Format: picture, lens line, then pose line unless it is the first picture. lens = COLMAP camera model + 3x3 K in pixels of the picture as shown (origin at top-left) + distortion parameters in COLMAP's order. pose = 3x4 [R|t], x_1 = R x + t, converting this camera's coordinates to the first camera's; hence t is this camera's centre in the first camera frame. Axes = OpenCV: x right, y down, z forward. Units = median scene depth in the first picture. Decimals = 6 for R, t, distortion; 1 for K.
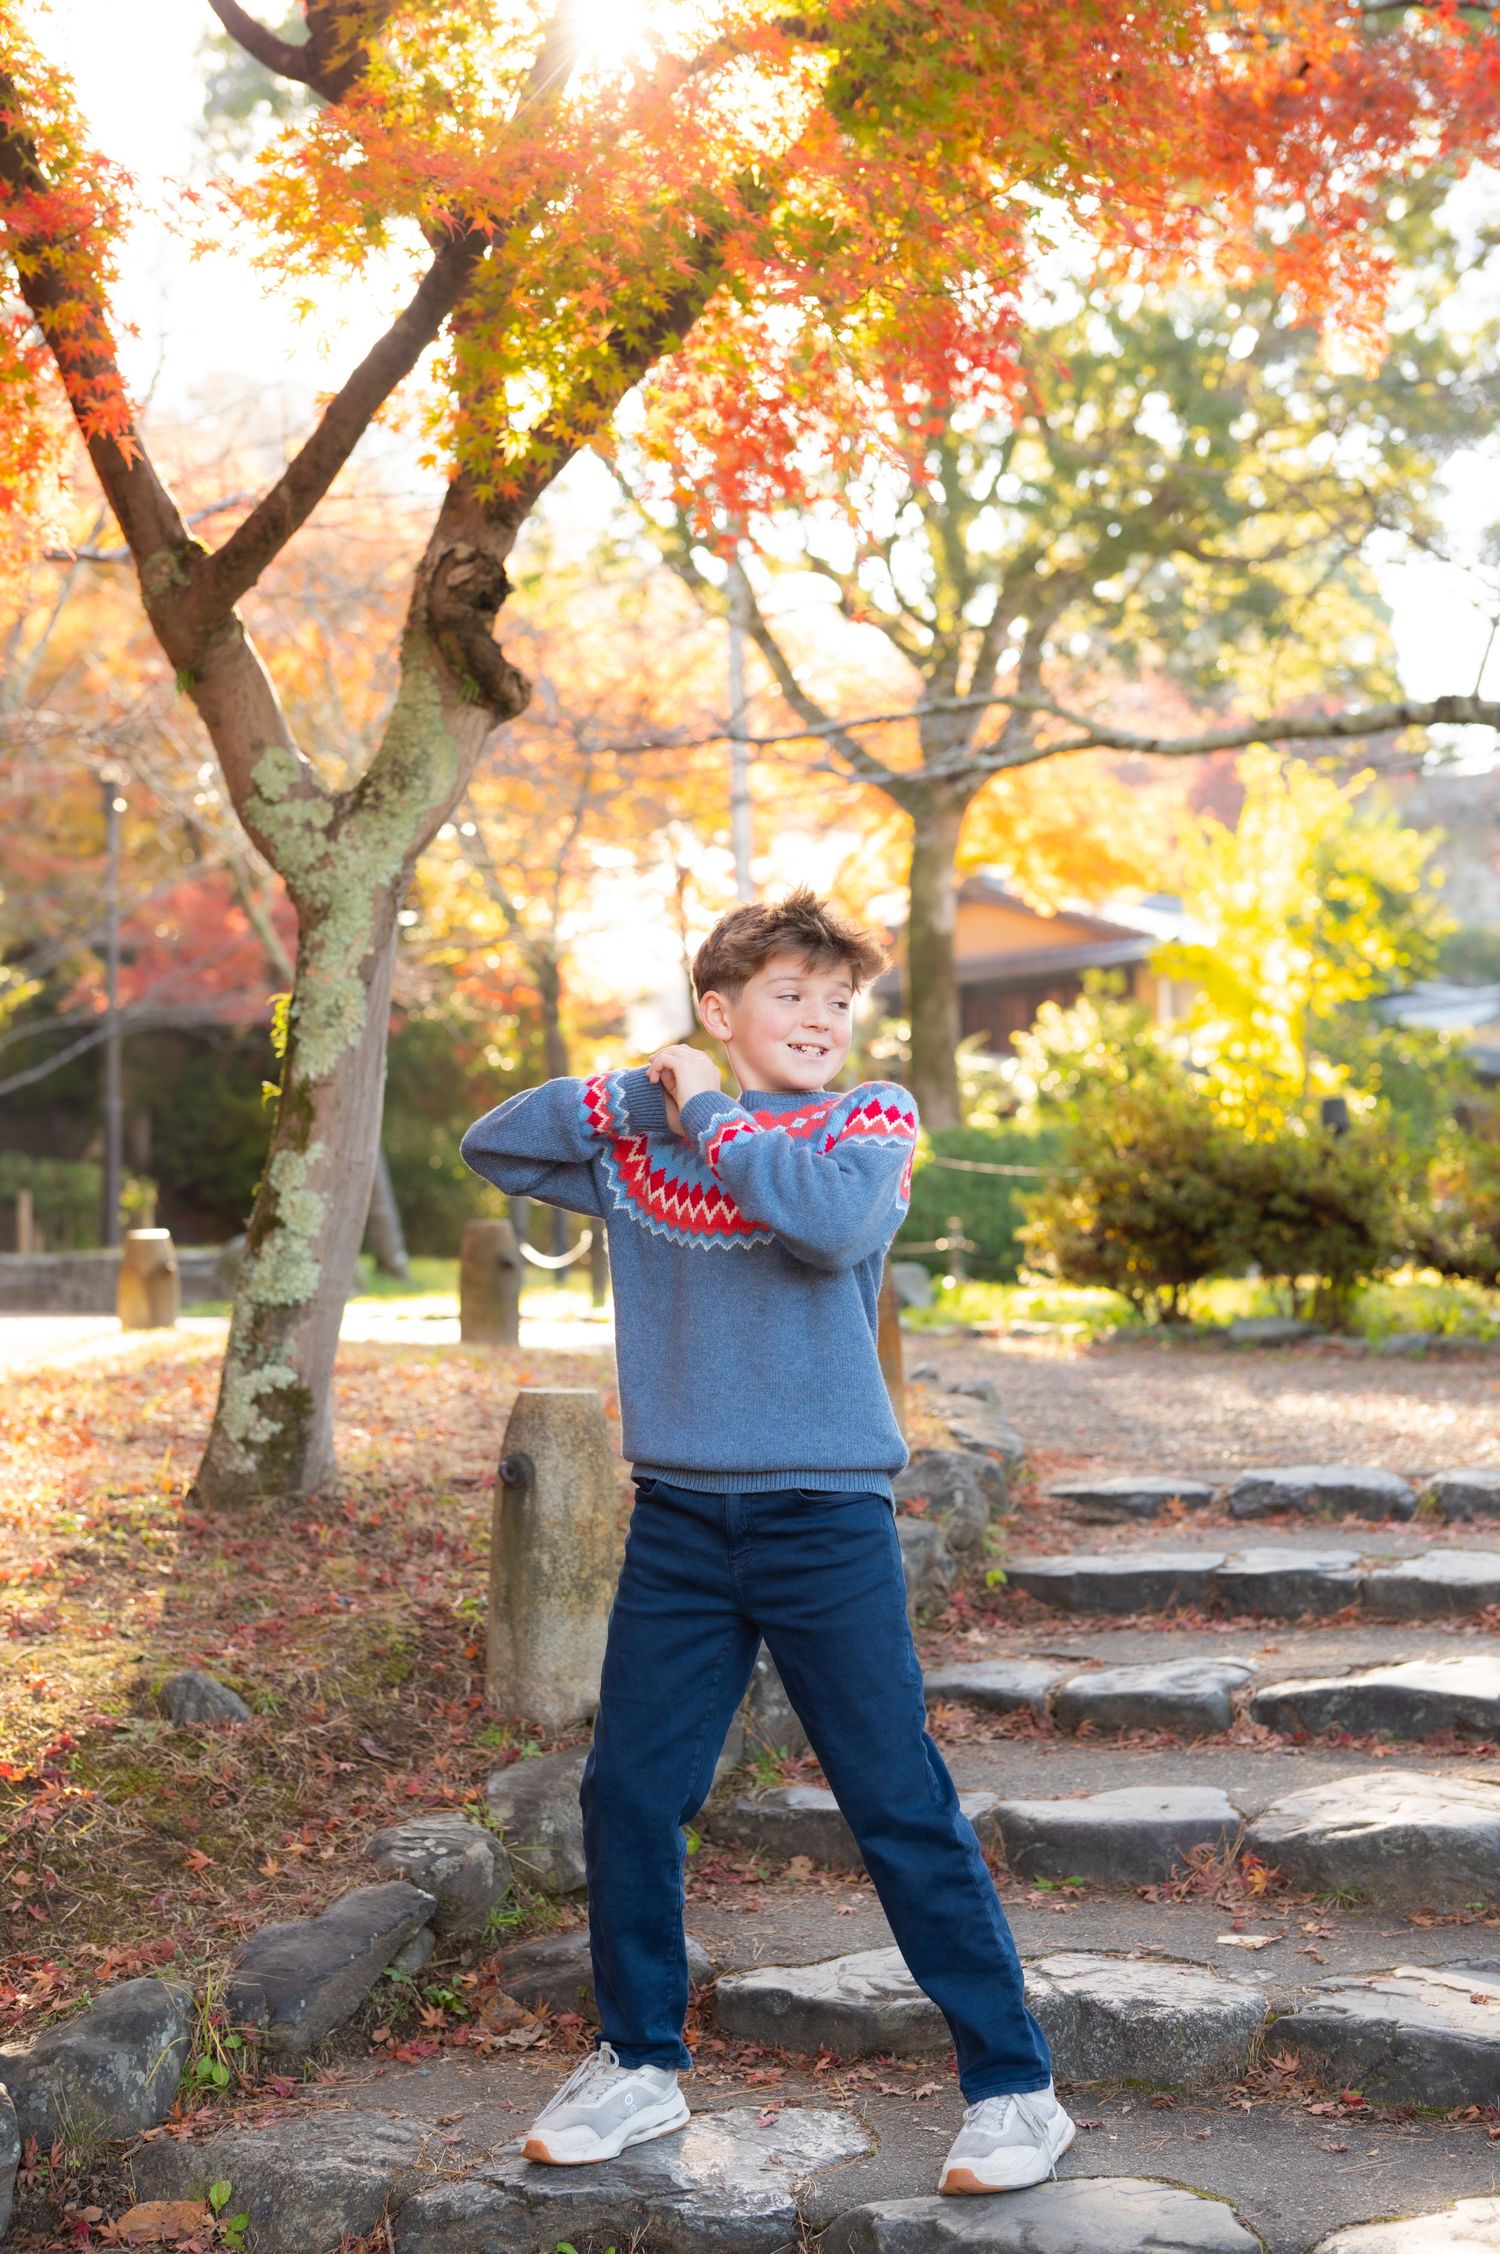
lens RADIAL K [[3070.5, 0, 751.7], [0, 3070.5, 1115.6], [0, 0, 1]] dist [-0.005115, -0.185016]
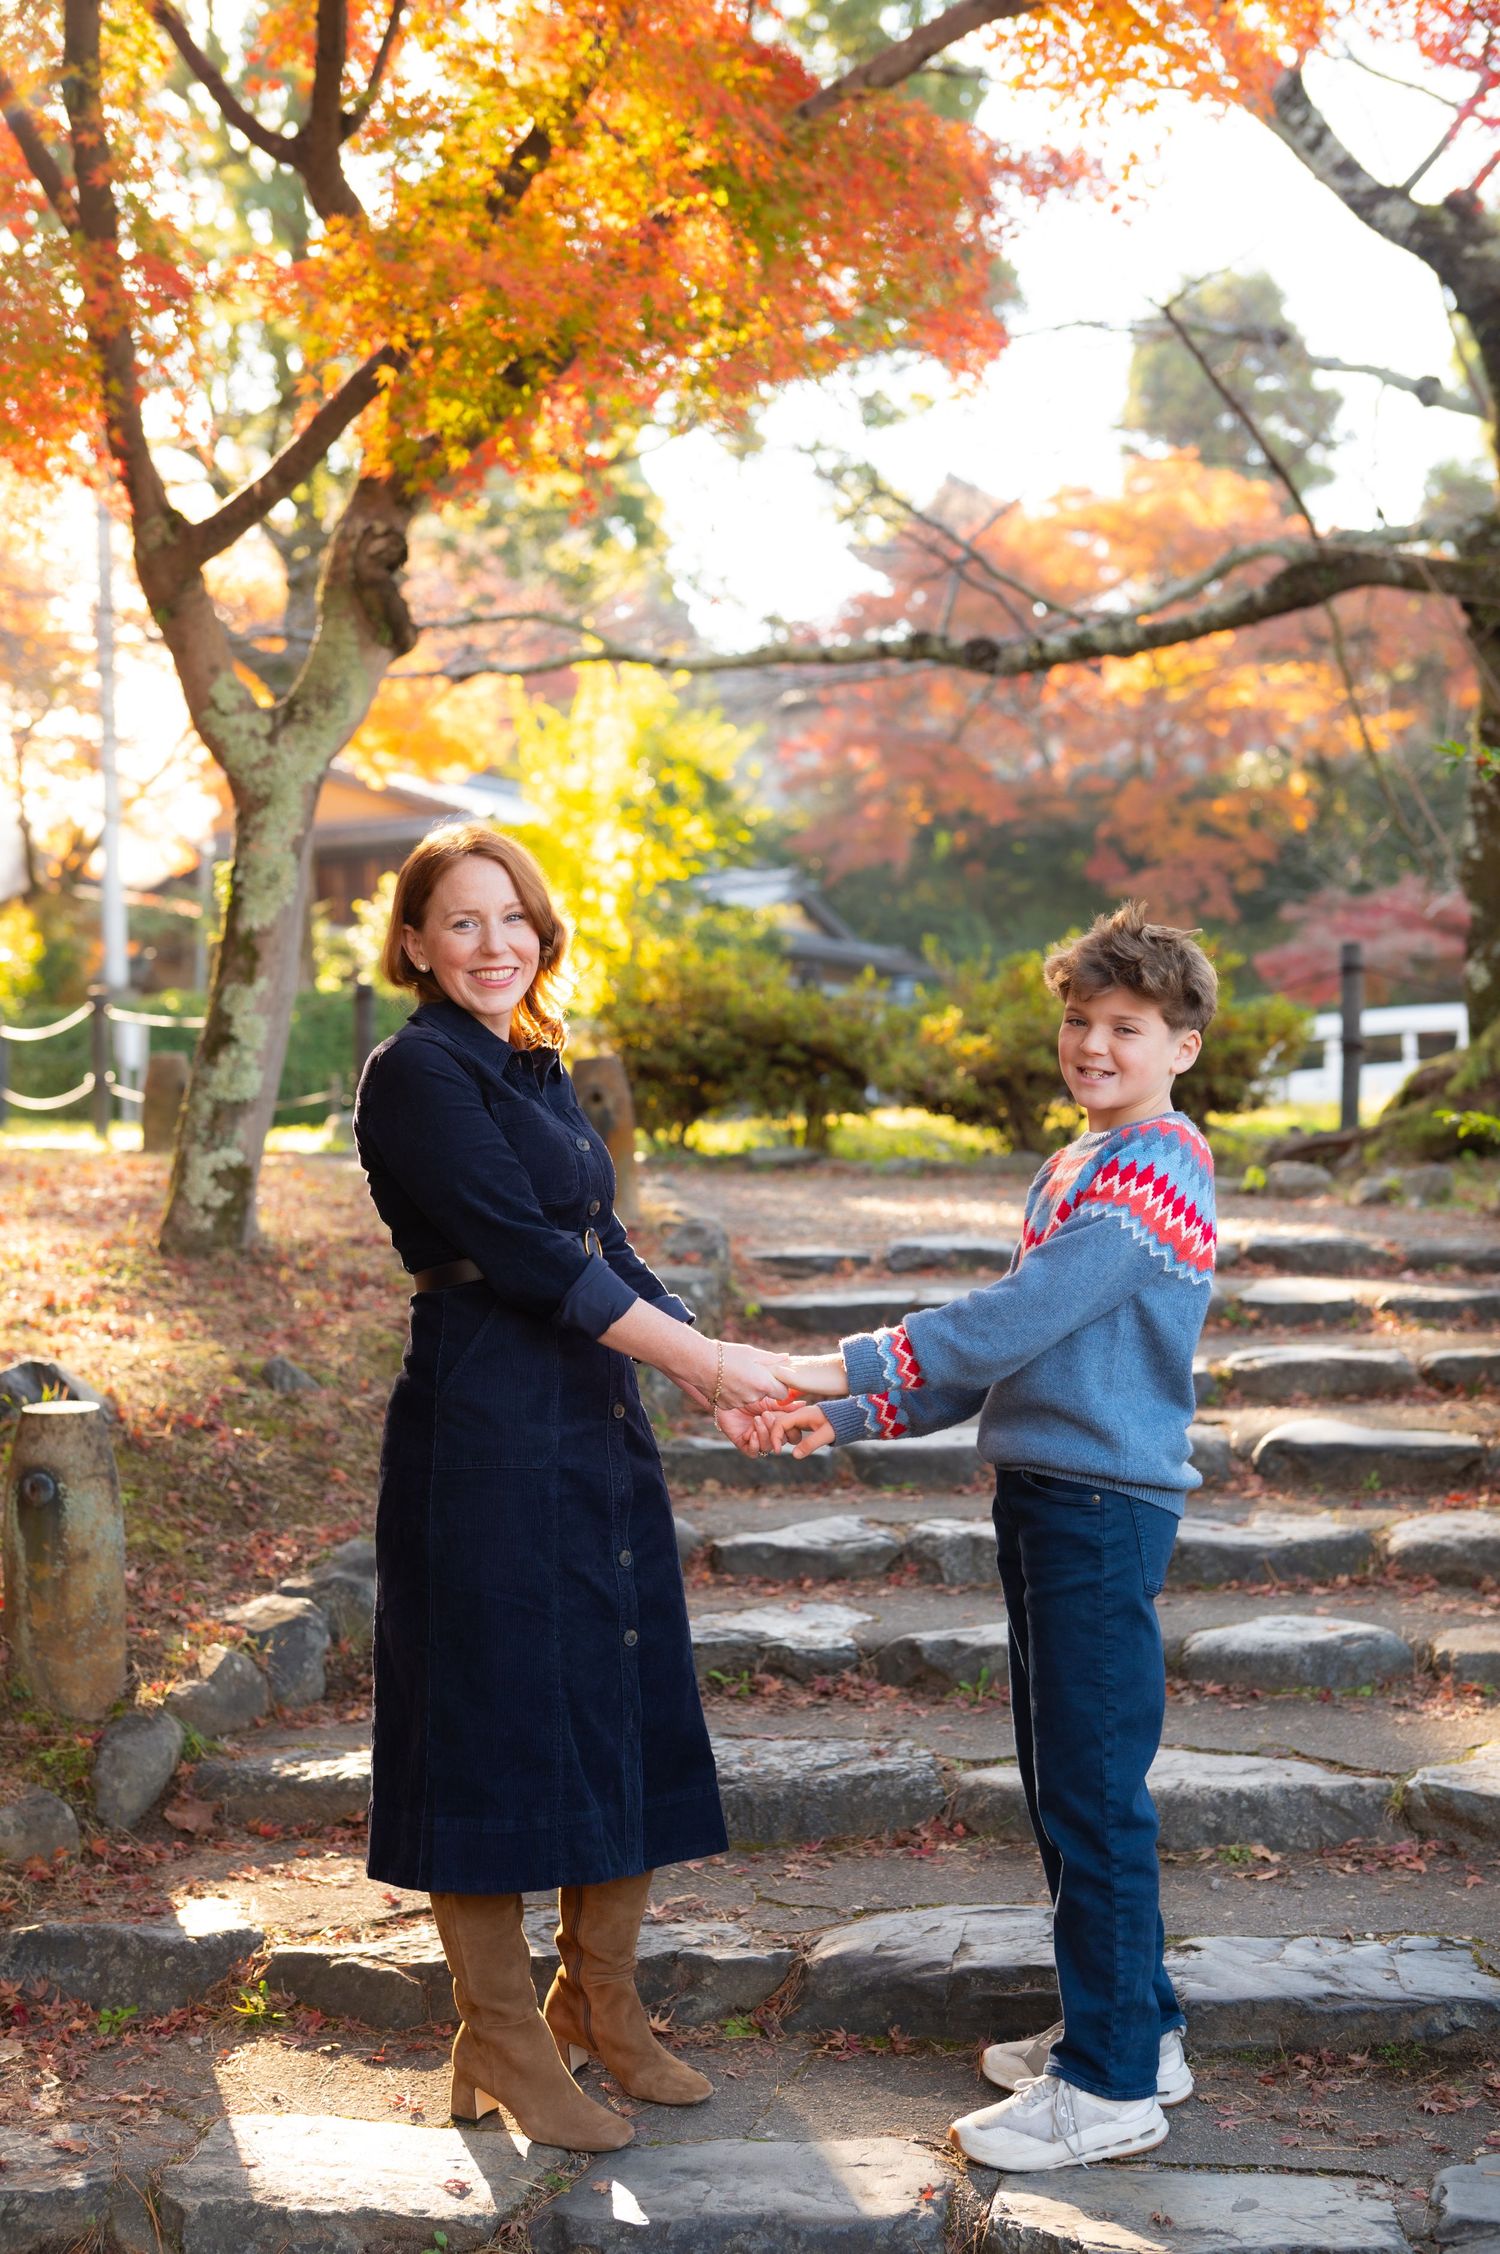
lens RADIAL K [[3075.9, 0, 747.3], [0, 3075.9, 1122.1], [0, 0, 1]] dist [-0.009140, -0.131004]
pose [[0.969001, 0.009897, 0.246859, -0.264520], [-0.020800, 0.998918, 0.041601, 0.011322], [-0.246180, -0.045446, 0.968158, -0.319191]]
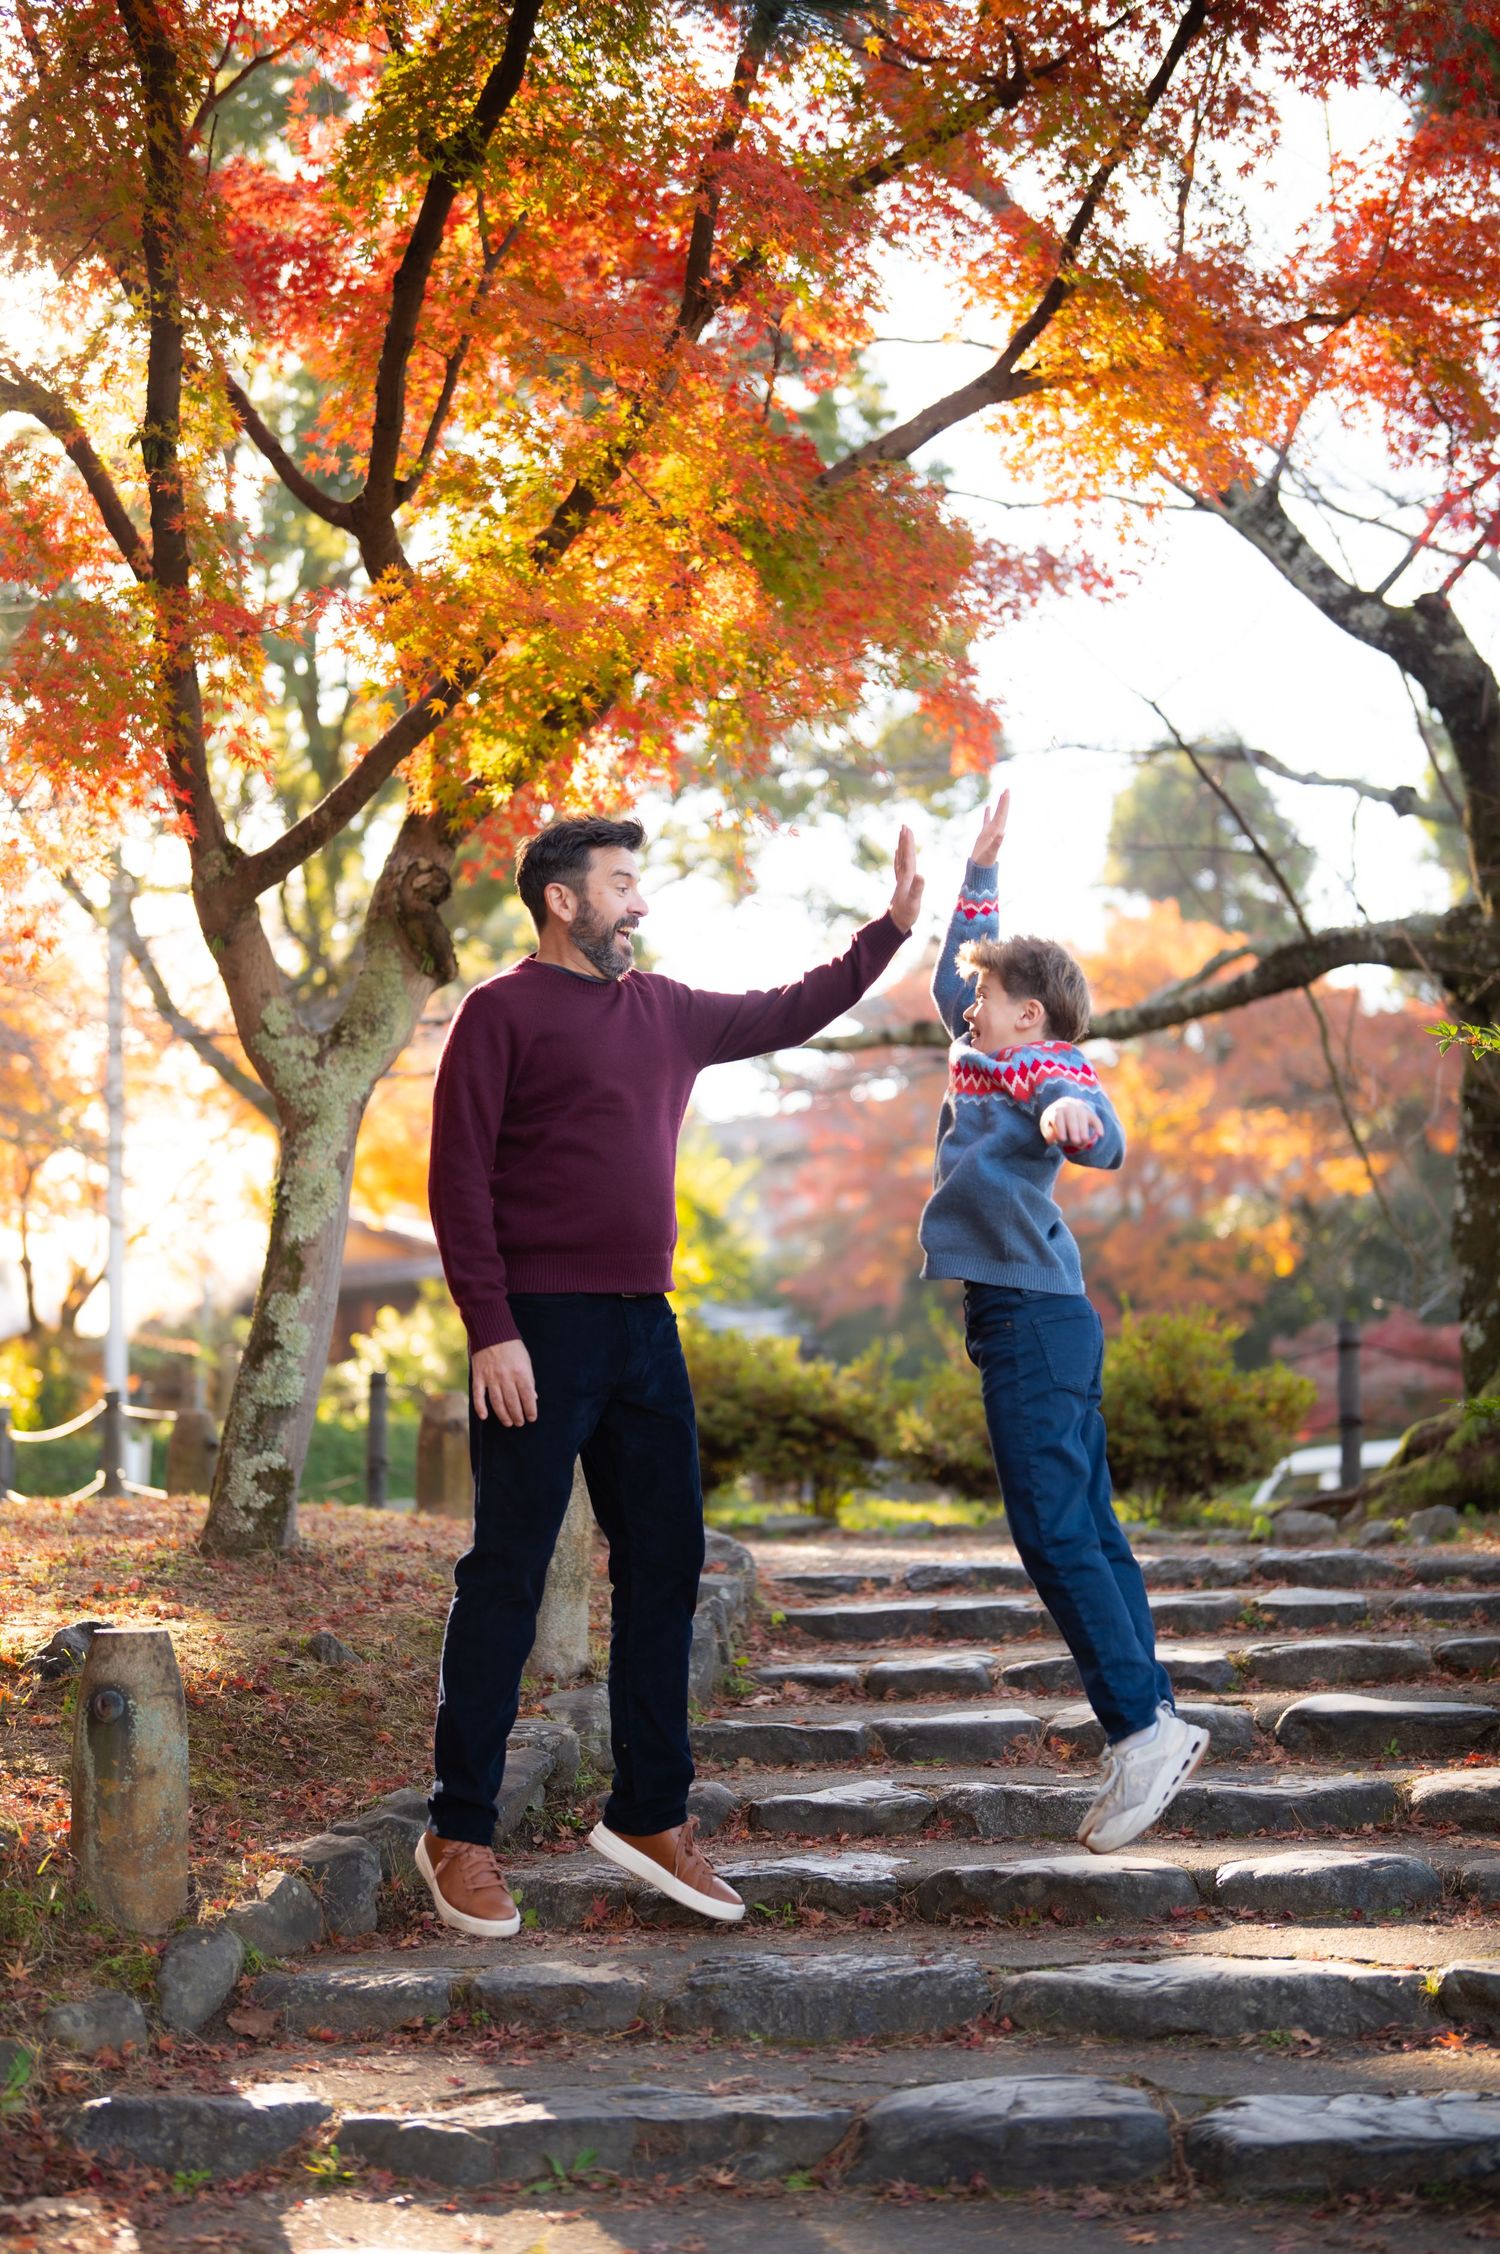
lens RADIAL K [[3075.9, 0, 747.3], [0, 3075.9, 1122.1], [0, 0, 1]] dist [-0.009140, -0.131004]
pose [[0.968072, 0.043996, 0.246782, -0.292156], [-0.017236, 0.993830, -0.109564, 0.081996], [-0.250080, 0.101812, 0.962857, -0.363674]]
